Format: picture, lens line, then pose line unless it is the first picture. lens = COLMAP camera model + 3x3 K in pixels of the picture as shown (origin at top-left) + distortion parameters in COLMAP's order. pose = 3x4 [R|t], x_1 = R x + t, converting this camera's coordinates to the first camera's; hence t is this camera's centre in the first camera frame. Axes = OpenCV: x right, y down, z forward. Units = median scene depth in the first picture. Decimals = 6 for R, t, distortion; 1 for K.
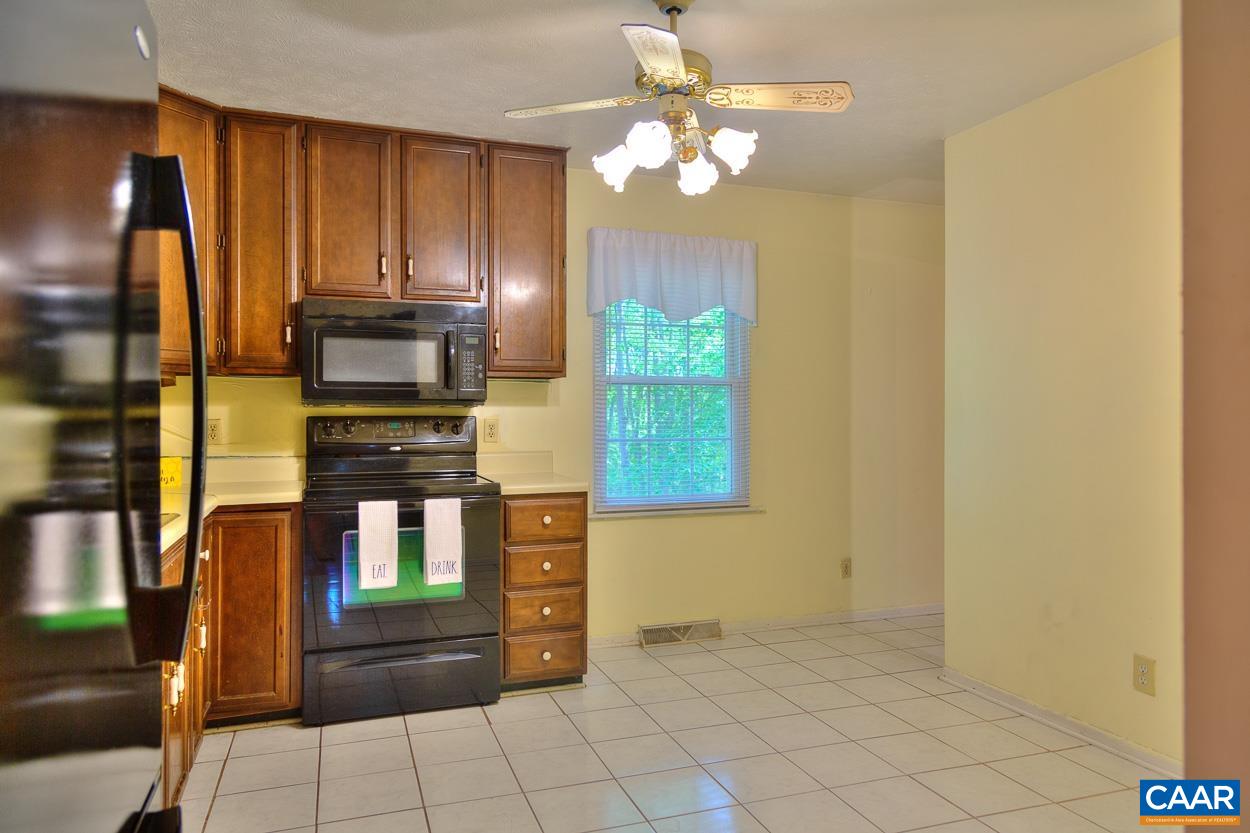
lens RADIAL K [[838.4, 0, 628.4], [0, 838.4, 409.9], [0, 0, 1]] dist [0.008991, 0.001956]
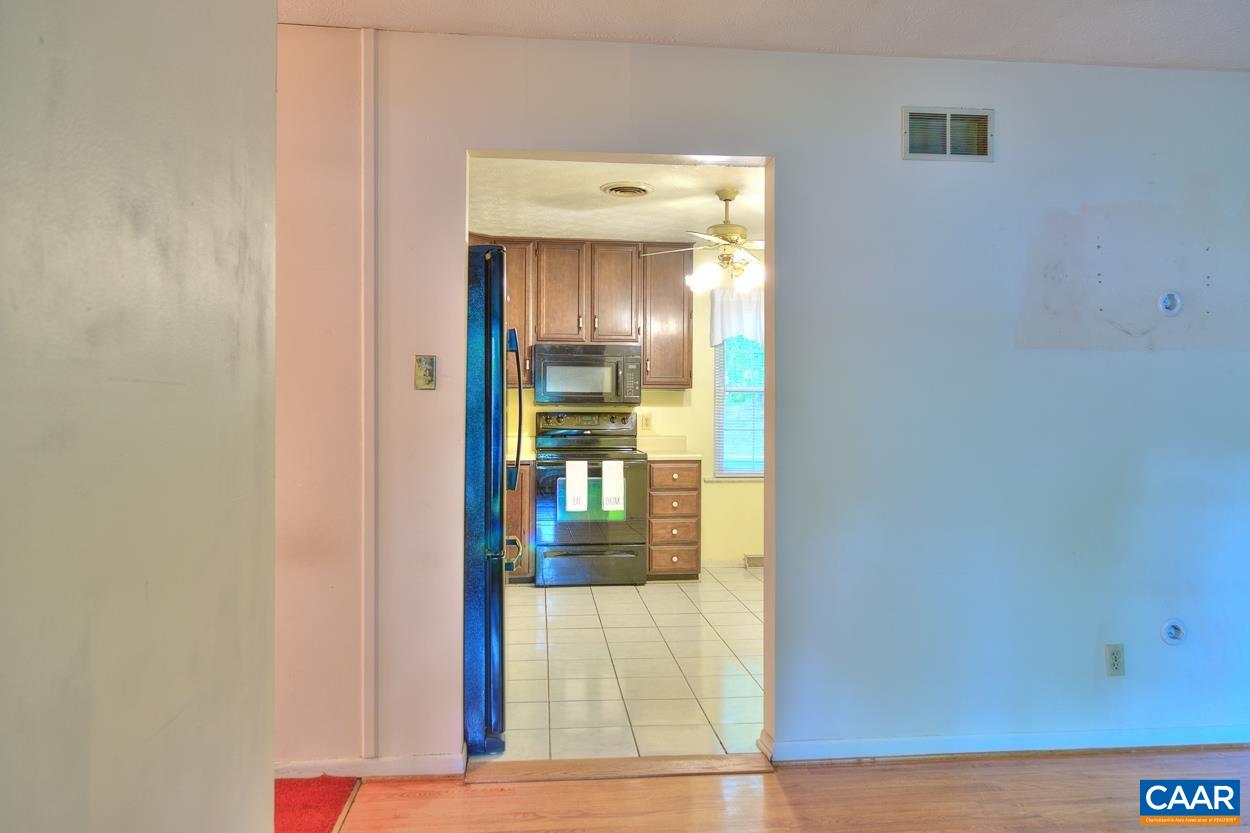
lens RADIAL K [[838.4, 0, 628.4], [0, 838.4, 409.9], [0, 0, 1]] dist [0.008991, 0.001956]
pose [[0.973562, 0.006595, -0.228327, 0.183264], [-0.005864, 0.999975, 0.003882, -0.004286], [0.228347, -0.002441, 0.973577, -0.605206]]
